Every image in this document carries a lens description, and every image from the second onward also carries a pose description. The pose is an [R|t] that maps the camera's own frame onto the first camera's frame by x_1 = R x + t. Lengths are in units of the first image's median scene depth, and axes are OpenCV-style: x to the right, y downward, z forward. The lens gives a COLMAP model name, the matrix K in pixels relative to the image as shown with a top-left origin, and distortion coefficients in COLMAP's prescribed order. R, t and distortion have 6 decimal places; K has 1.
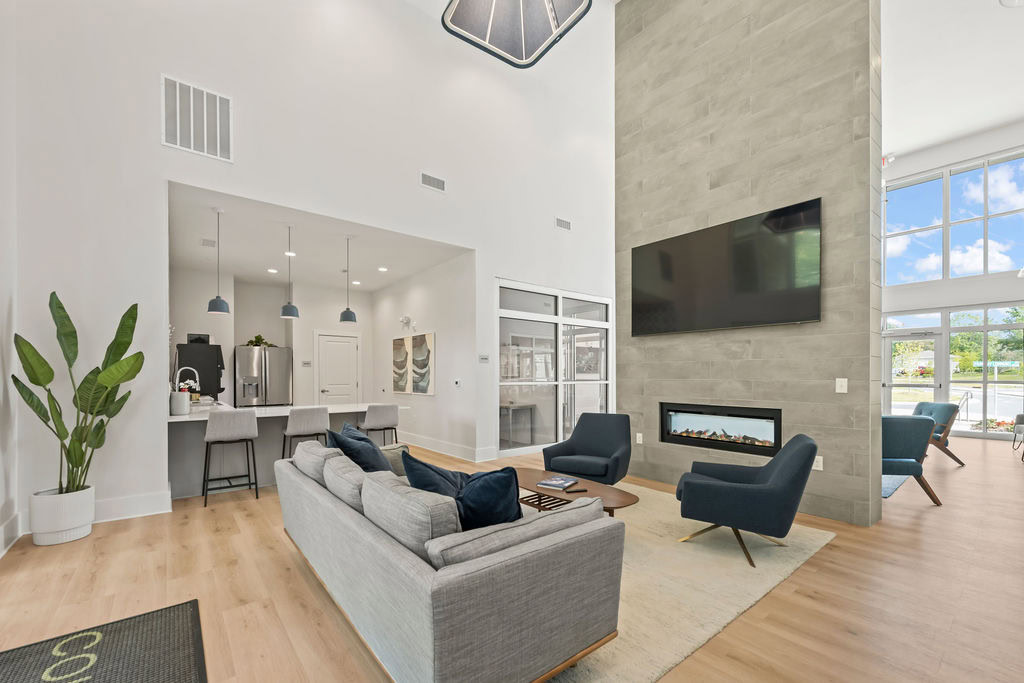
lens RADIAL K [[418.0, 0, 509.1], [0, 418.0, 374.7], [0, 0, 1]] dist [-0.001139, -0.000152]
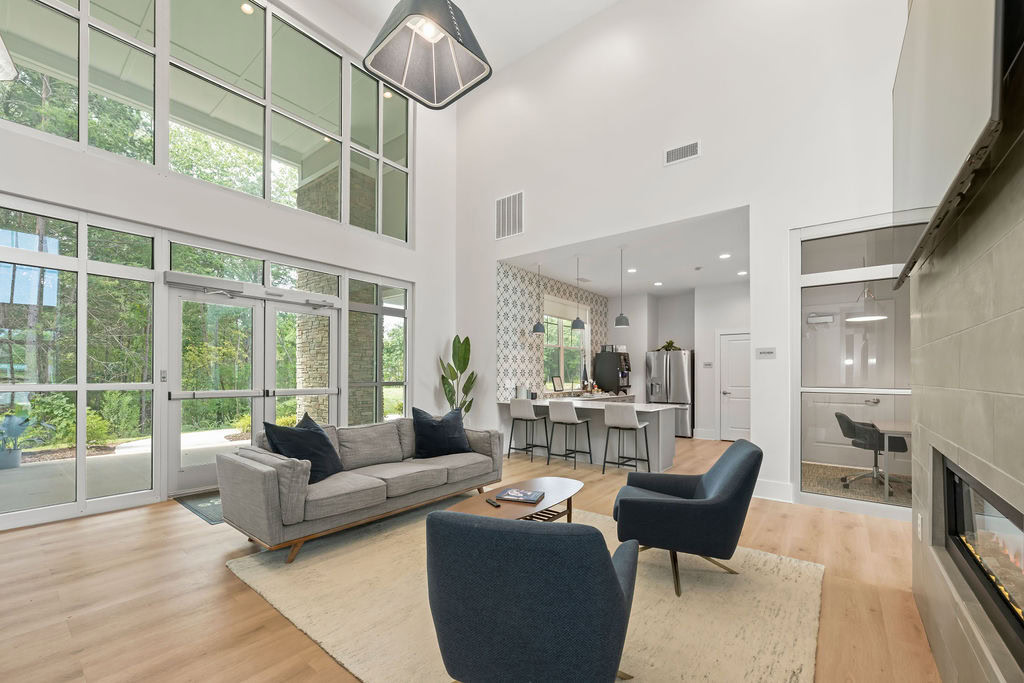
lens RADIAL K [[418.0, 0, 509.1], [0, 418.0, 374.7], [0, 0, 1]] dist [-0.001139, -0.000152]
pose [[0.219616, -0.001717, -0.975585, 0.578767], [-0.003447, 0.999991, -0.002536, 0.002061], [0.975580, 0.003919, 0.219608, 0.460761]]
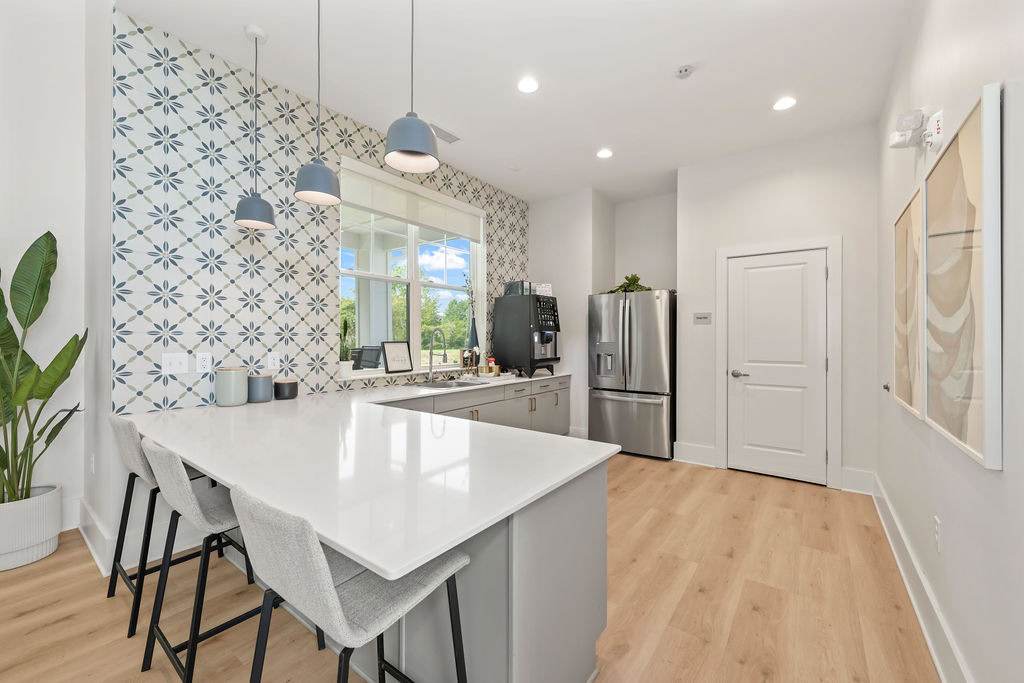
lens RADIAL K [[411.1, 0, 512.0], [0, 411.1, 341.5], [0, 0, 1]] dist [-0.012915, 0.000001]
pose [[0.256690, 0.007670, -0.966463, -0.087346], [-0.001243, 0.999970, 0.007605, -0.001783], [0.966493, -0.000751, 0.256692, 0.953190]]
